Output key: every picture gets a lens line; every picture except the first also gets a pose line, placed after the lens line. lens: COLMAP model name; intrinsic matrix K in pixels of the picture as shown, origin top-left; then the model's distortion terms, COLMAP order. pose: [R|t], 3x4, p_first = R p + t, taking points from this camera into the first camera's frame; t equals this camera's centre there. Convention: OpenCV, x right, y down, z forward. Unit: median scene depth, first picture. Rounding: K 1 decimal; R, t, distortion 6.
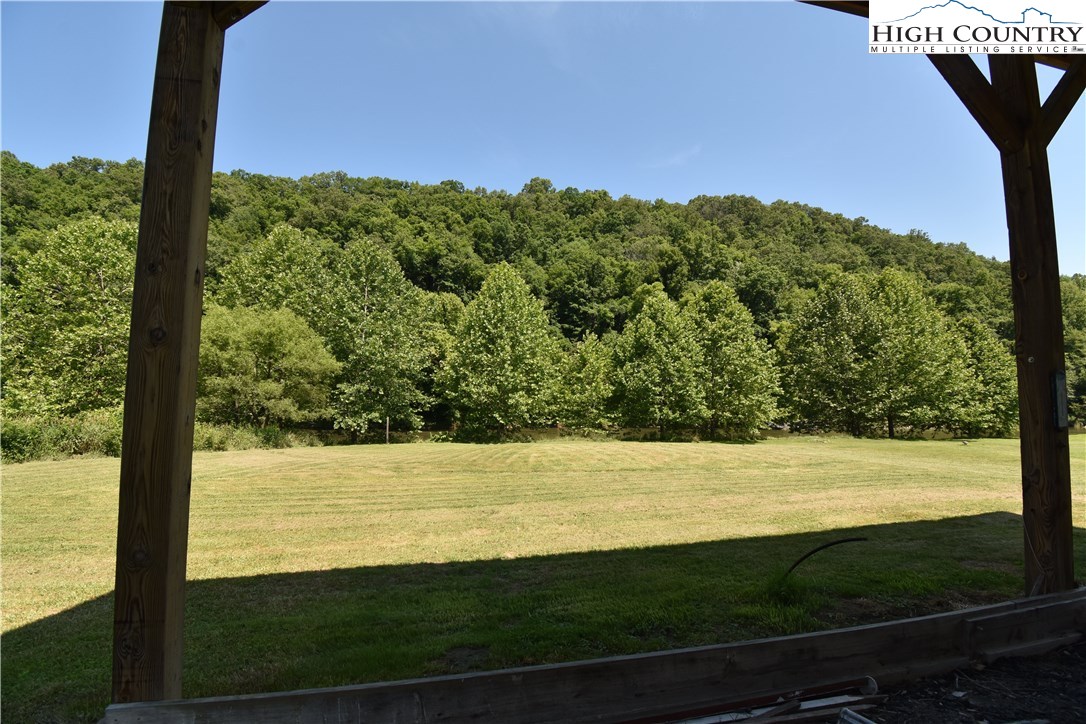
lens RADIAL K [[472.5, 0, 556.9], [0, 472.5, 367.2], [0, 0, 1]] dist [0.000229, -0.017904]
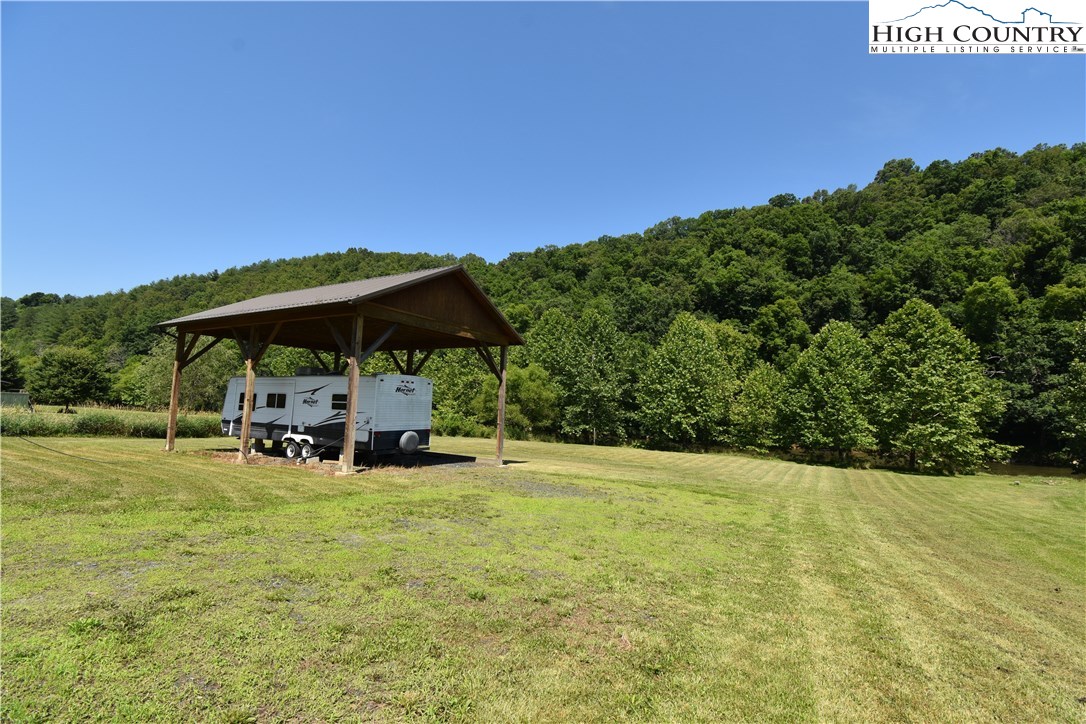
lens RADIAL K [[472.5, 0, 556.9], [0, 472.5, 367.2], [0, 0, 1]] dist [0.000229, -0.017904]
pose [[0.731565, -0.039808, -0.680609, 0.132483], [0.016629, 0.999039, -0.040559, -0.006713], [0.681569, 0.018354, 0.731524, -0.045952]]
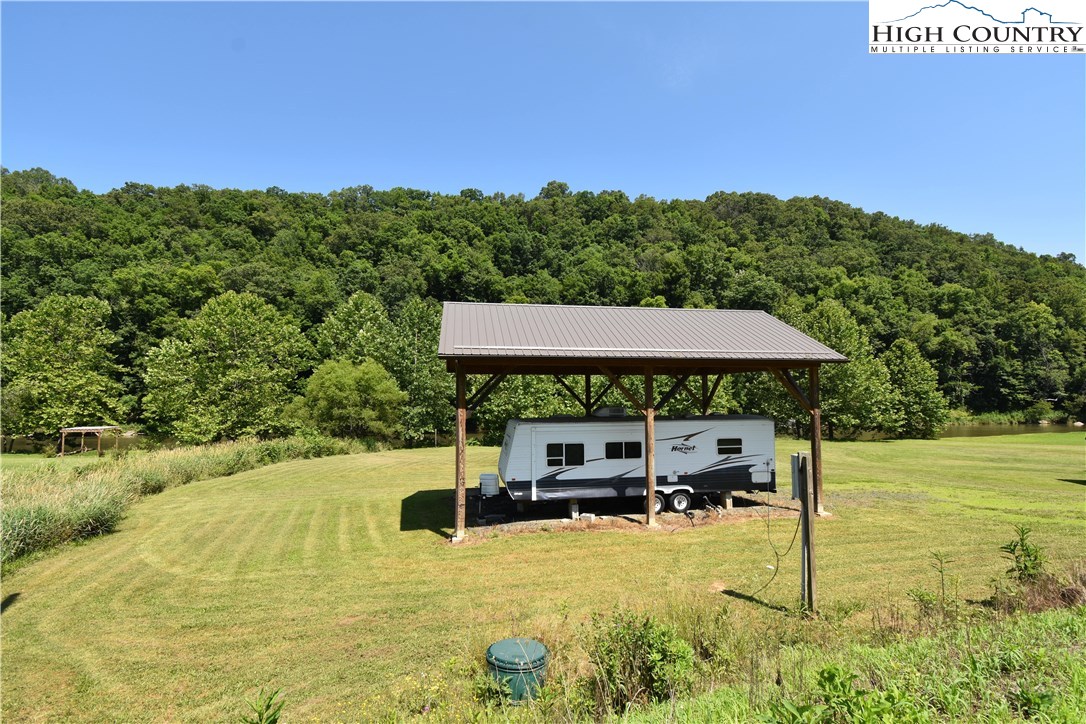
lens RADIAL K [[487.4, 0, 561.2], [0, 487.4, 364.9], [0, 0, 1]] dist [0.002781, -0.020818]
pose [[0.999207, -0.011726, -0.038054, 0.017027], [0.012008, 0.999902, 0.007198, -0.020384], [0.037966, -0.007649, 0.999250, -0.099554]]
